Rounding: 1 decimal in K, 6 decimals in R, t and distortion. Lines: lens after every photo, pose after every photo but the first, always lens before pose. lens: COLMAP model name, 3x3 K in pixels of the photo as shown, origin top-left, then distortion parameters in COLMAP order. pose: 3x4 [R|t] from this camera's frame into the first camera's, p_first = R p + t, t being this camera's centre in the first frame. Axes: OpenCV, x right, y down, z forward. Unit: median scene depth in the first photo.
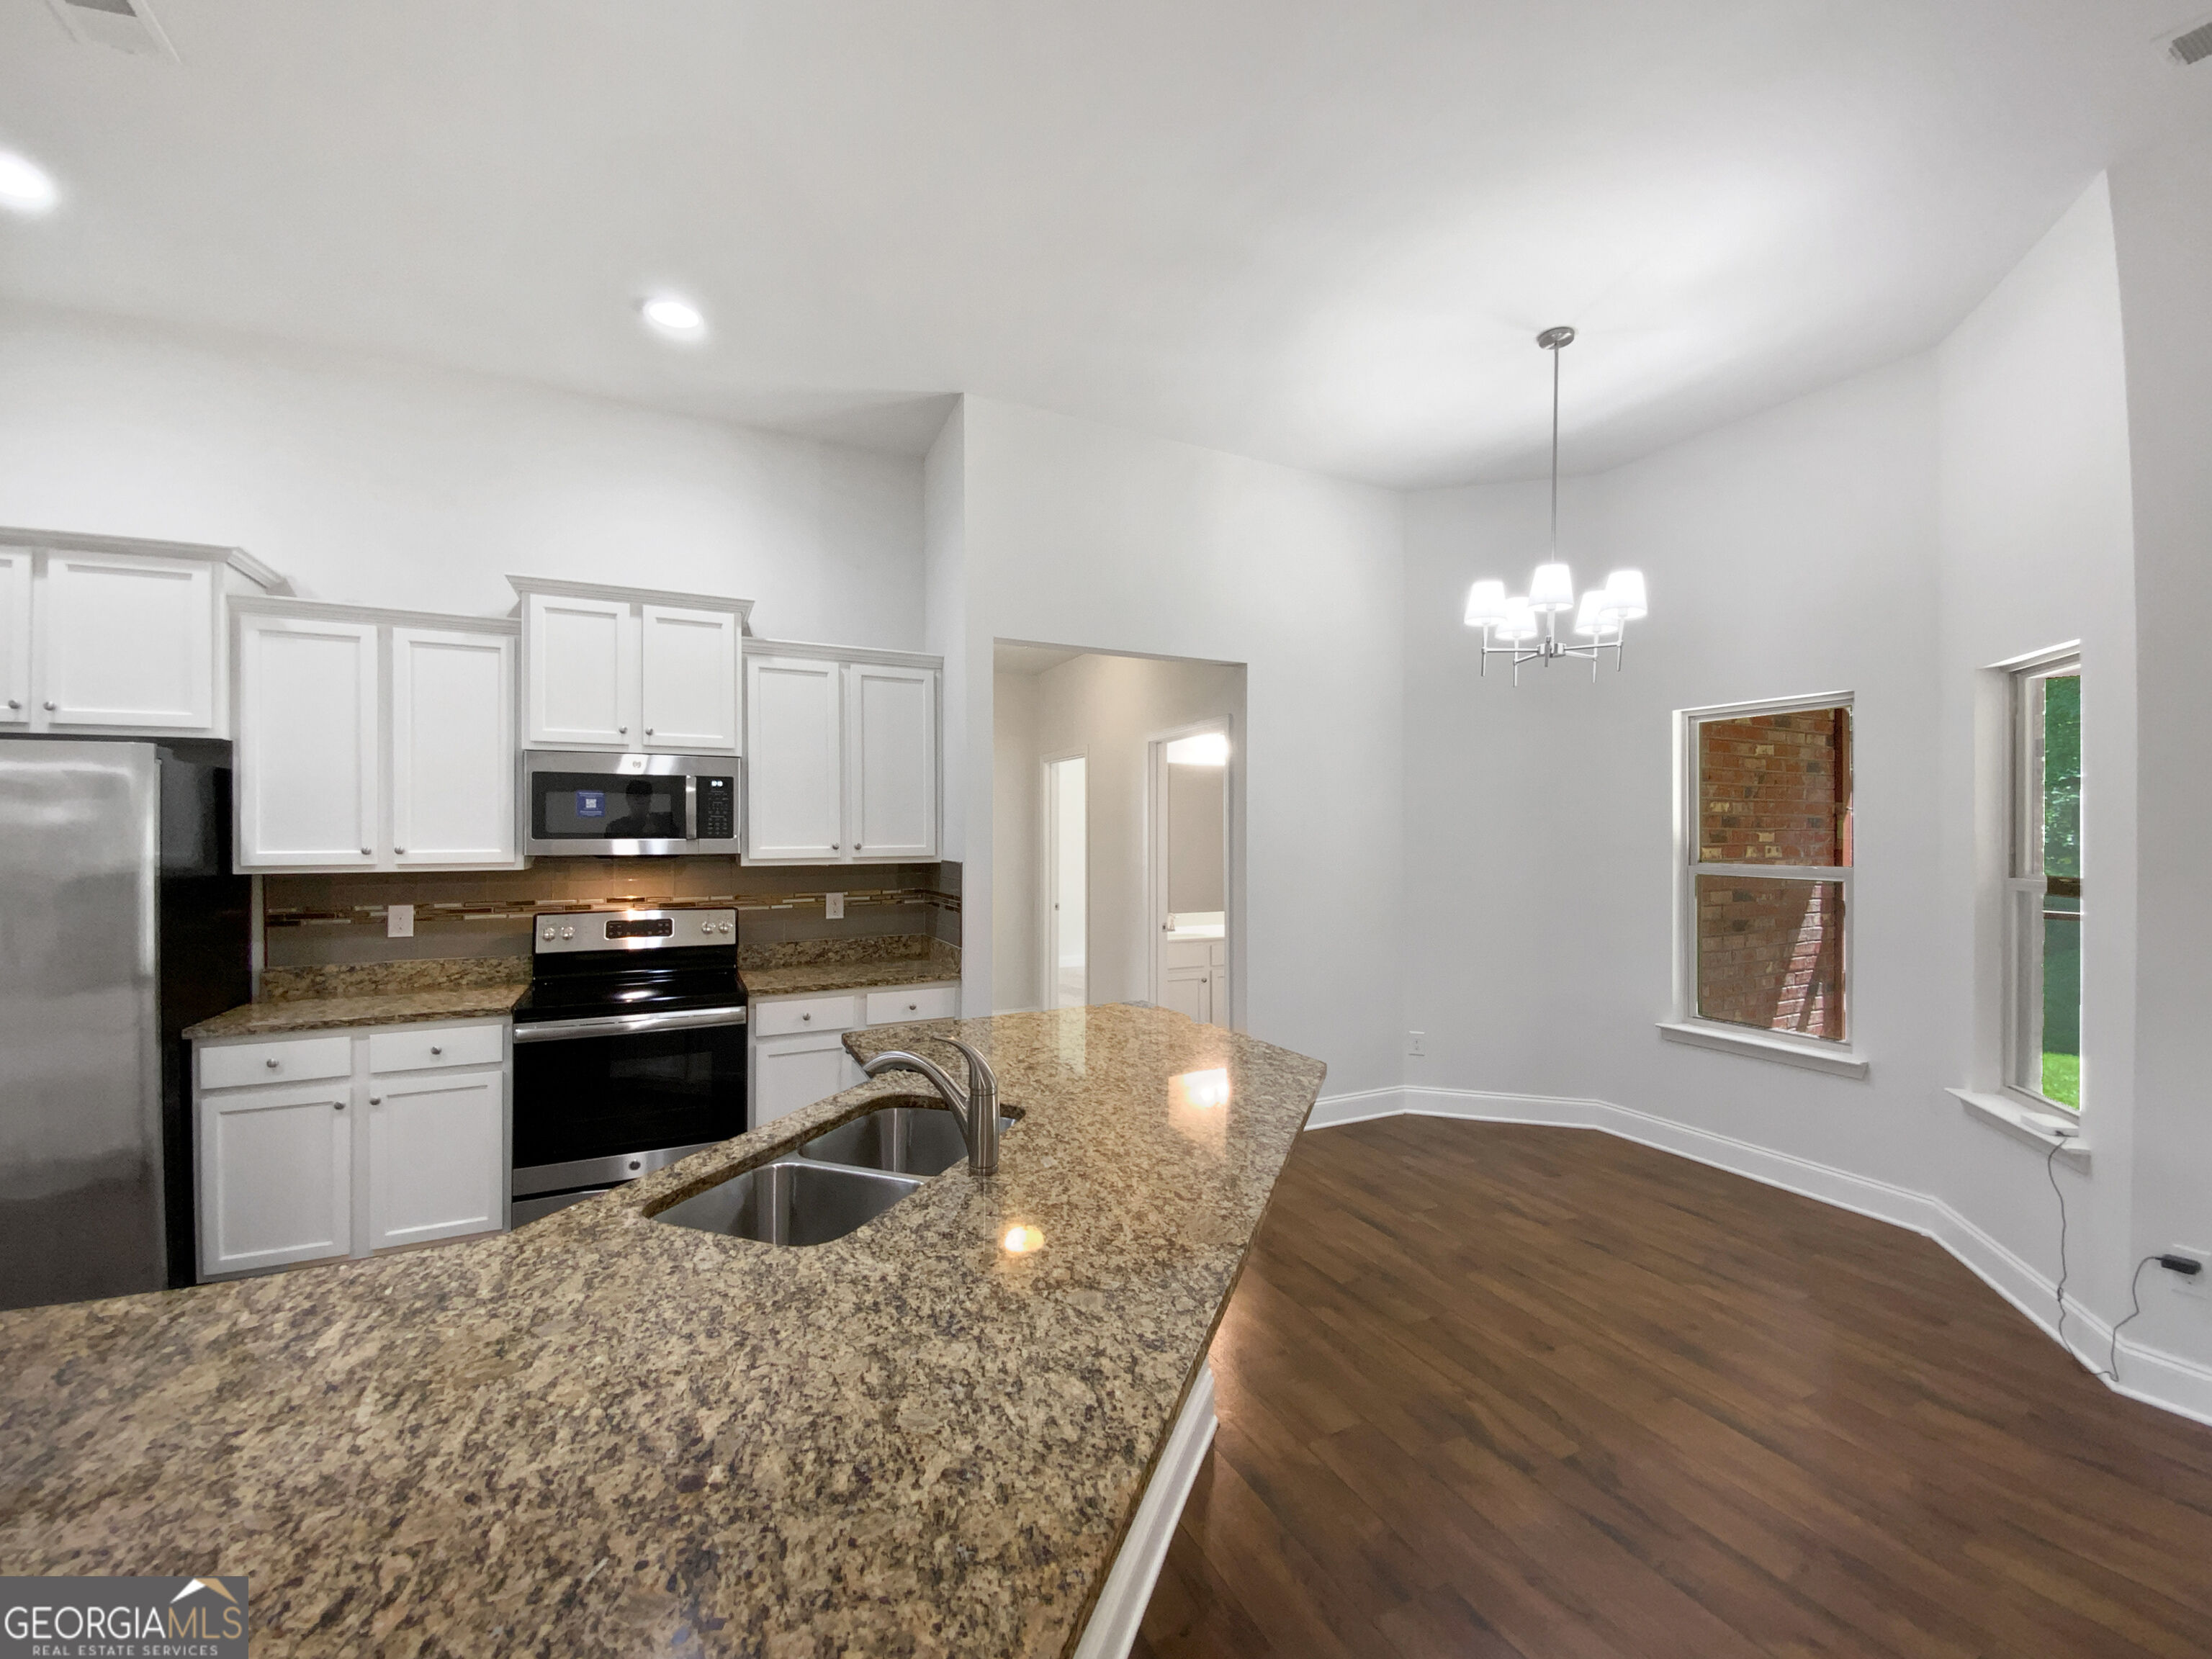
lens RADIAL K [[921.7, 0, 1112.9], [0, 921.7, 836.6], [0, 0, 1]] dist [0.009487, -0.006931]
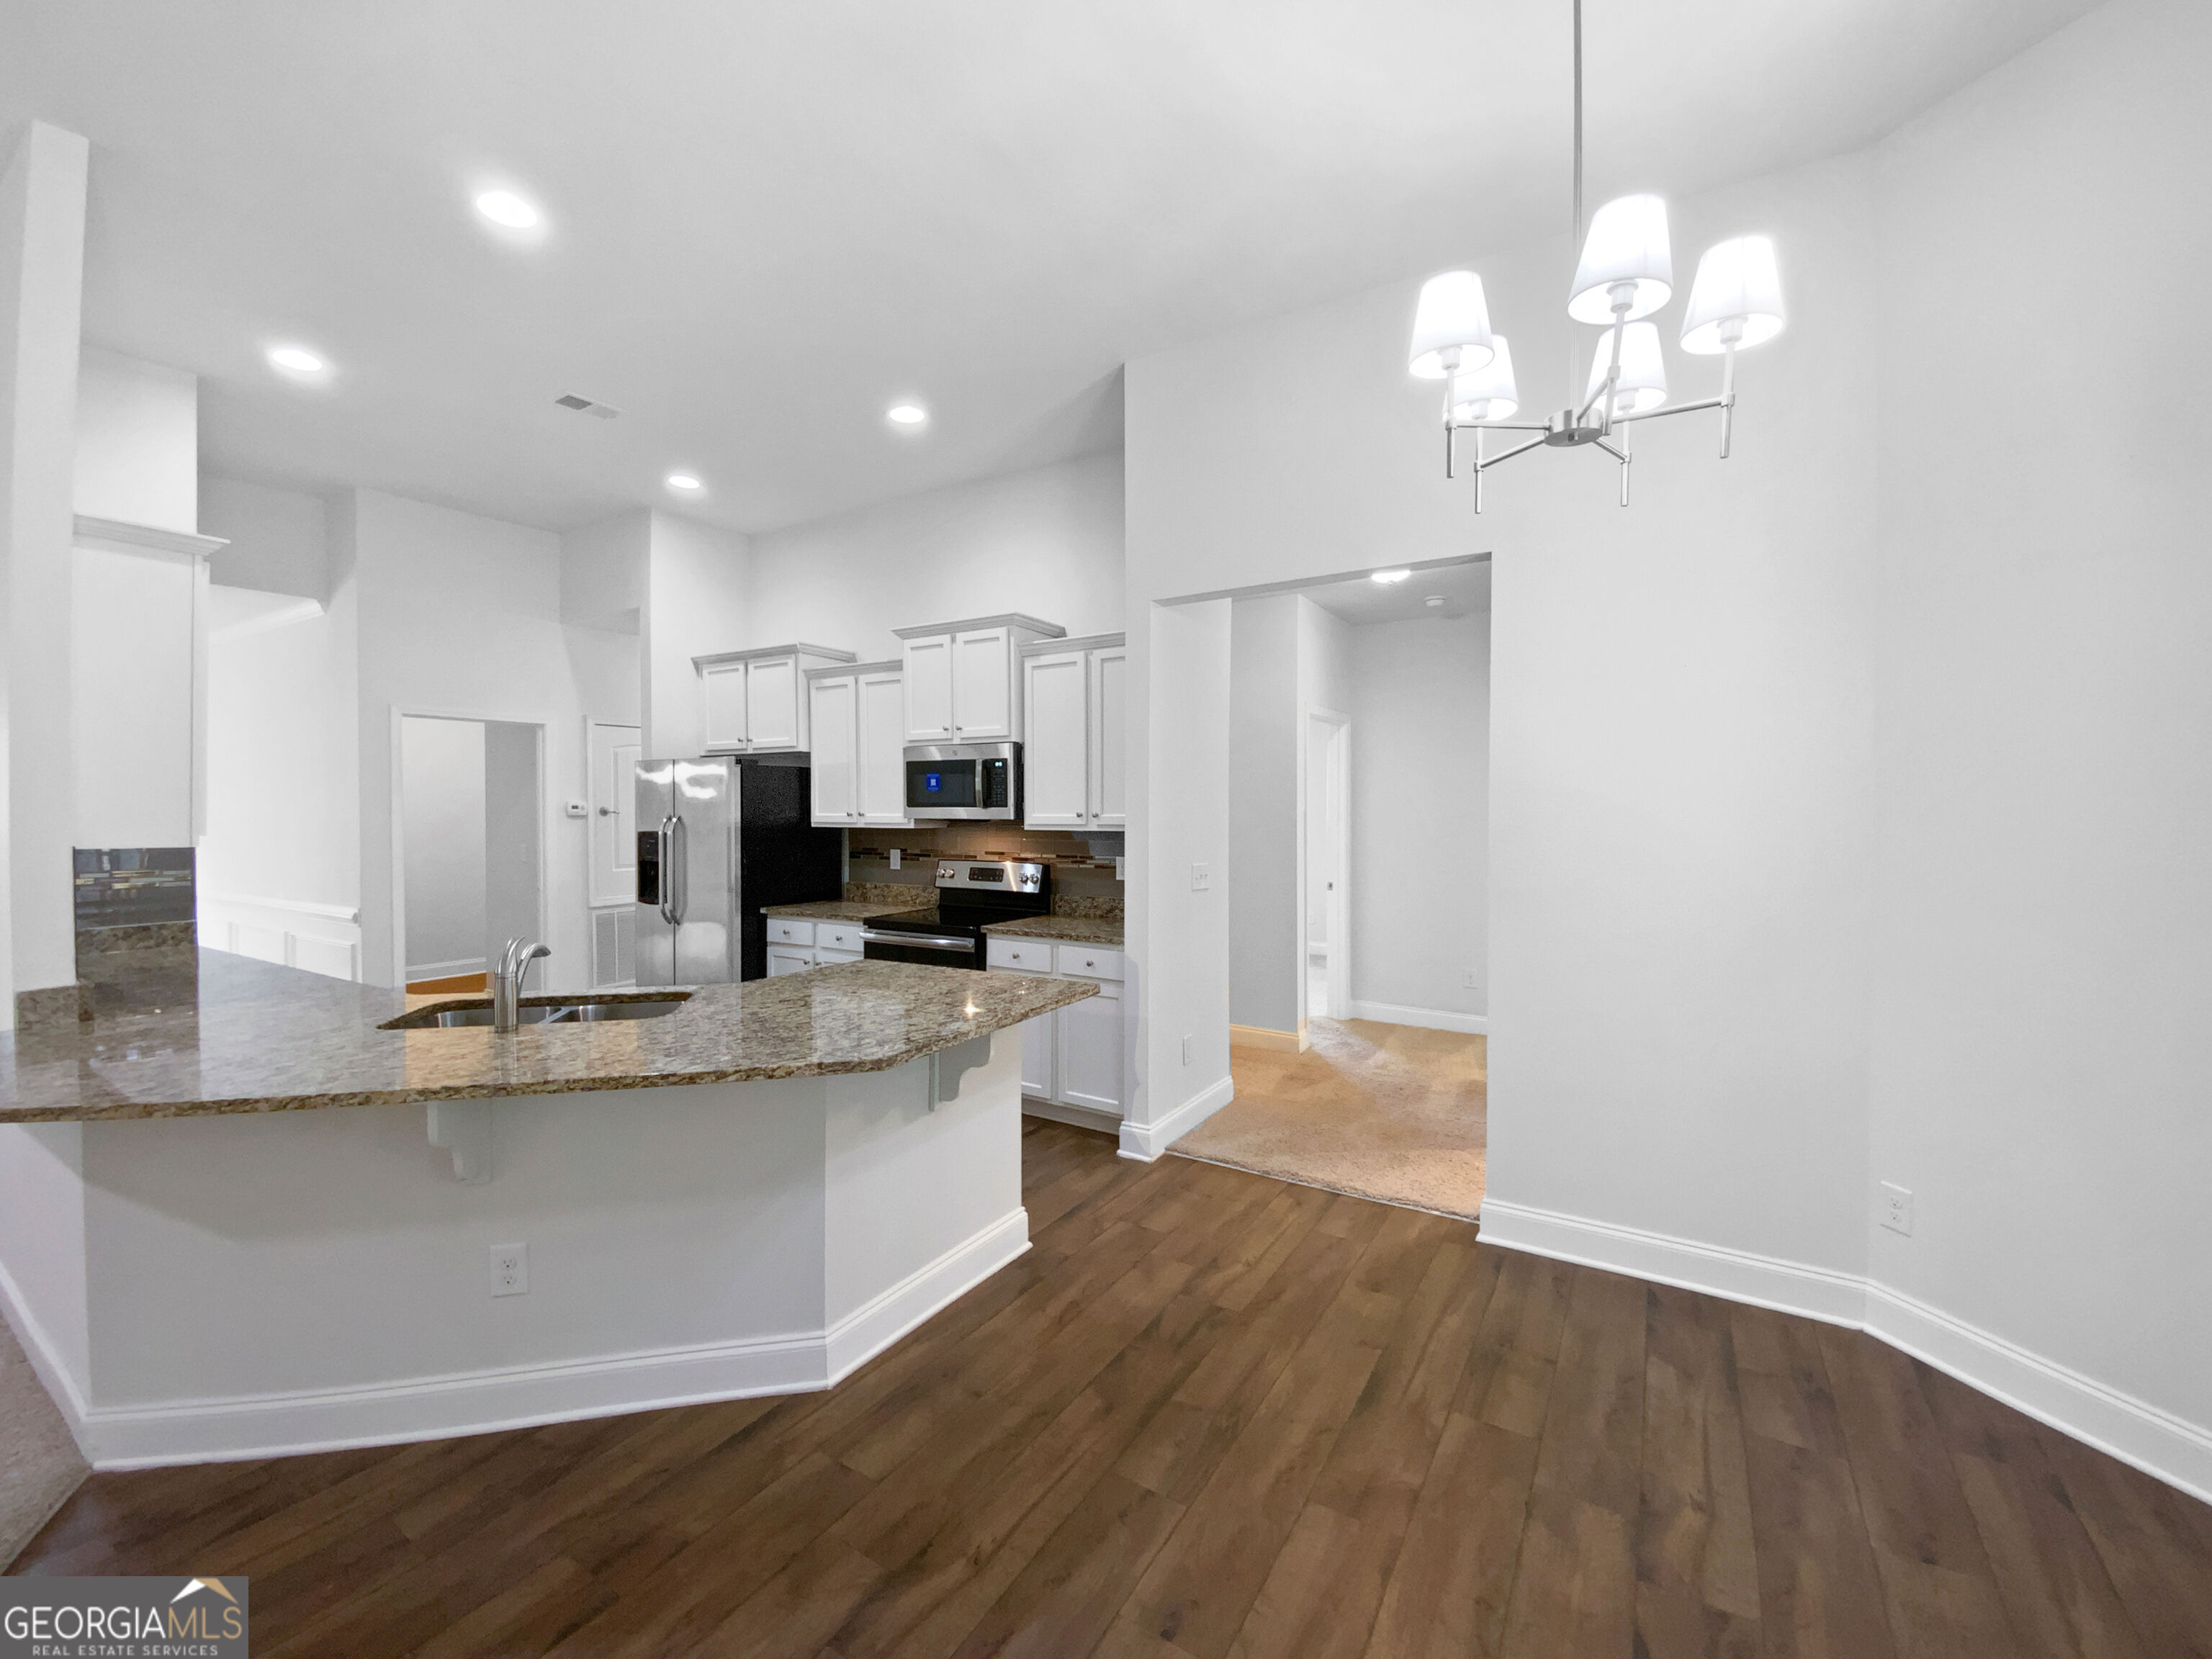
lens RADIAL K [[921.7, 0, 1099.8], [0, 921.7, 821.2], [0, 0, 1]] dist [0.009487, -0.006931]
pose [[0.514504, 0.013511, -0.857382, 0.746418], [-0.006605, 0.999909, 0.011794, 0.005406], [0.857463, -0.000405, 0.514546, 0.486074]]
